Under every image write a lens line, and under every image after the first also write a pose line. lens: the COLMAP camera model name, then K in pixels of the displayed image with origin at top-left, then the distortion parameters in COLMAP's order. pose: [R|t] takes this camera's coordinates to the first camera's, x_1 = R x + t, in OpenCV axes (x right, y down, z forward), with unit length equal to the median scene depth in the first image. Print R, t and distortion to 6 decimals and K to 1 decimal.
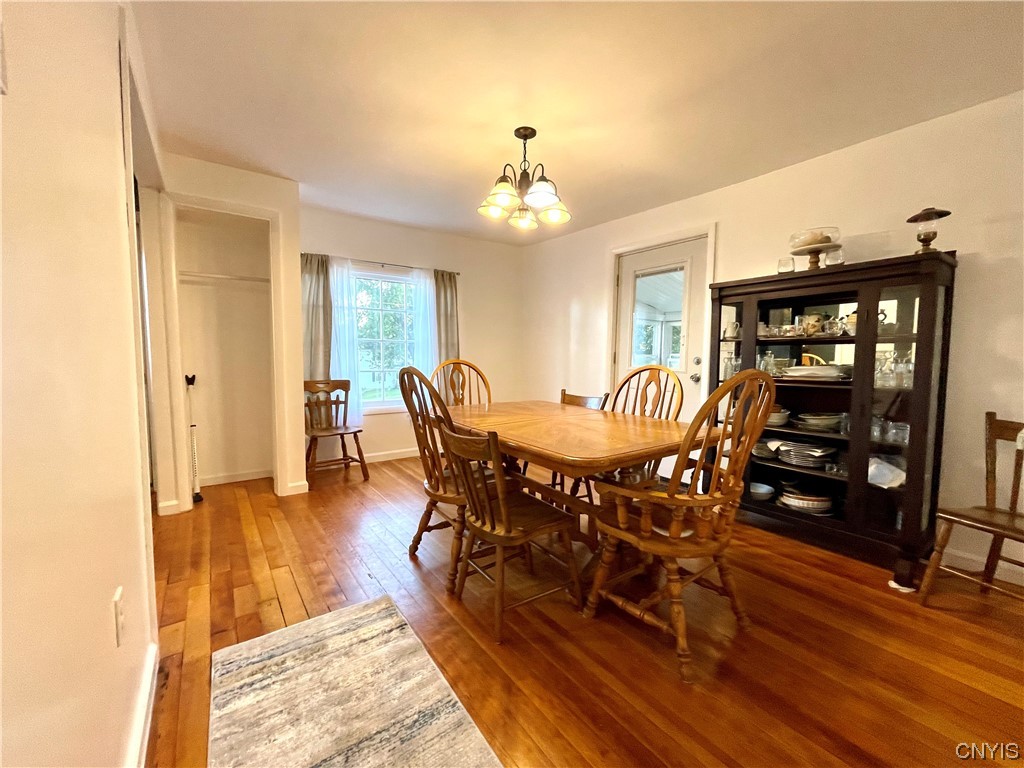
lens RADIAL K [[415.3, 0, 510.0], [0, 415.3, 387.8], [0, 0, 1]] dist [-0.001320, -0.000474]
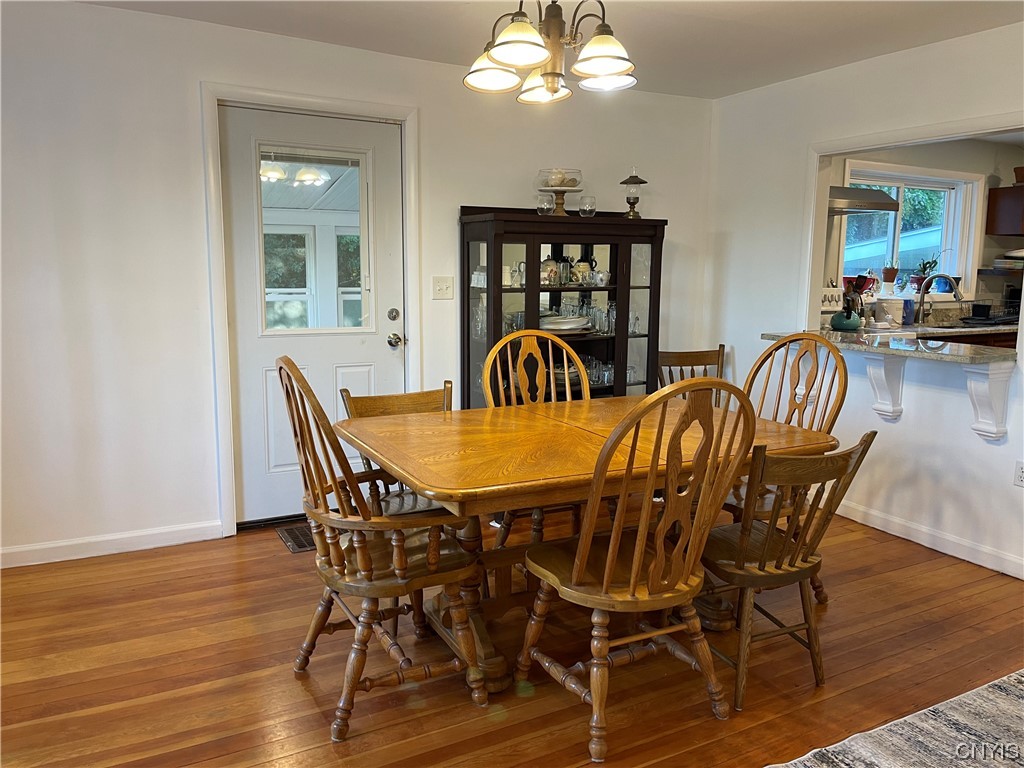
lens RADIAL K [[777.4, 0, 512.0], [0, 777.4, 384.0], [0, 0, 1]] dist [0.002975, 0.000473]
pose [[0.133404, -0.154821, 0.978894, -0.974053], [0.064015, 0.987006, 0.147380, -0.163205], [-0.988992, 0.043003, 0.141581, 0.848817]]
